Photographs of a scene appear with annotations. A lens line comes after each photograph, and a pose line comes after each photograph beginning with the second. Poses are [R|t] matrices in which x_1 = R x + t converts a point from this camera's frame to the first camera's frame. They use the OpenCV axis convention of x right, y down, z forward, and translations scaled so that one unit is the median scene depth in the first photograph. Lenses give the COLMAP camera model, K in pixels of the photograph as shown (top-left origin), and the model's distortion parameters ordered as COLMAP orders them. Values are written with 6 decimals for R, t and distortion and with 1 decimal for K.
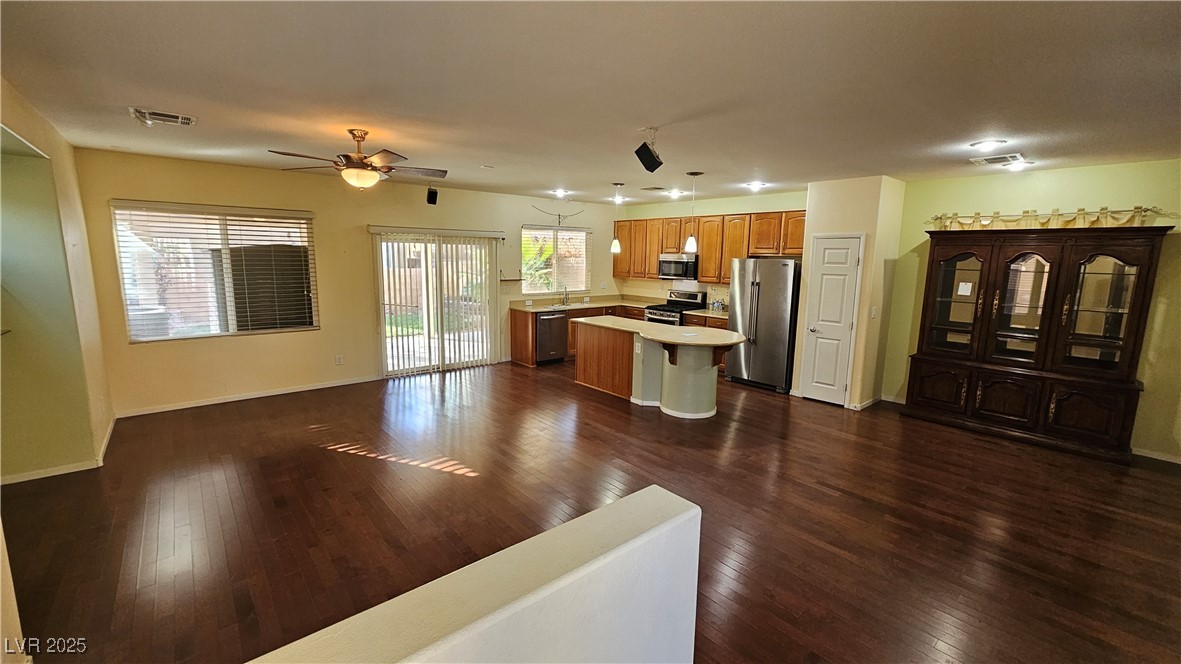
lens RADIAL K [[479.1, 0, 588.9], [0, 479.1, 328.7], [0, 0, 1]] dist [0.000432, 0.000105]
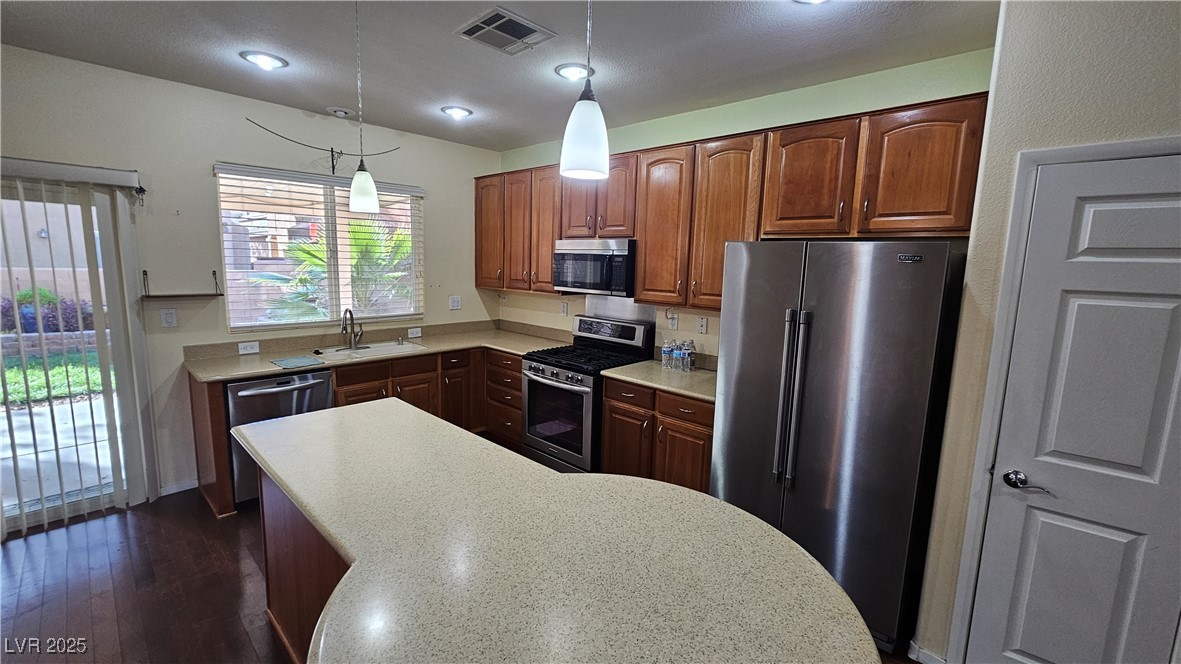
lens RADIAL K [[479.1, 0, 590.1], [0, 479.1, 330.9], [0, 0, 1]] dist [0.000432, 0.000105]
pose [[0.993631, -0.006104, 0.112518, 0.132293], [0.006672, 0.999967, -0.004668, -0.066817], [-0.112486, 0.005389, 0.993639, 0.551018]]
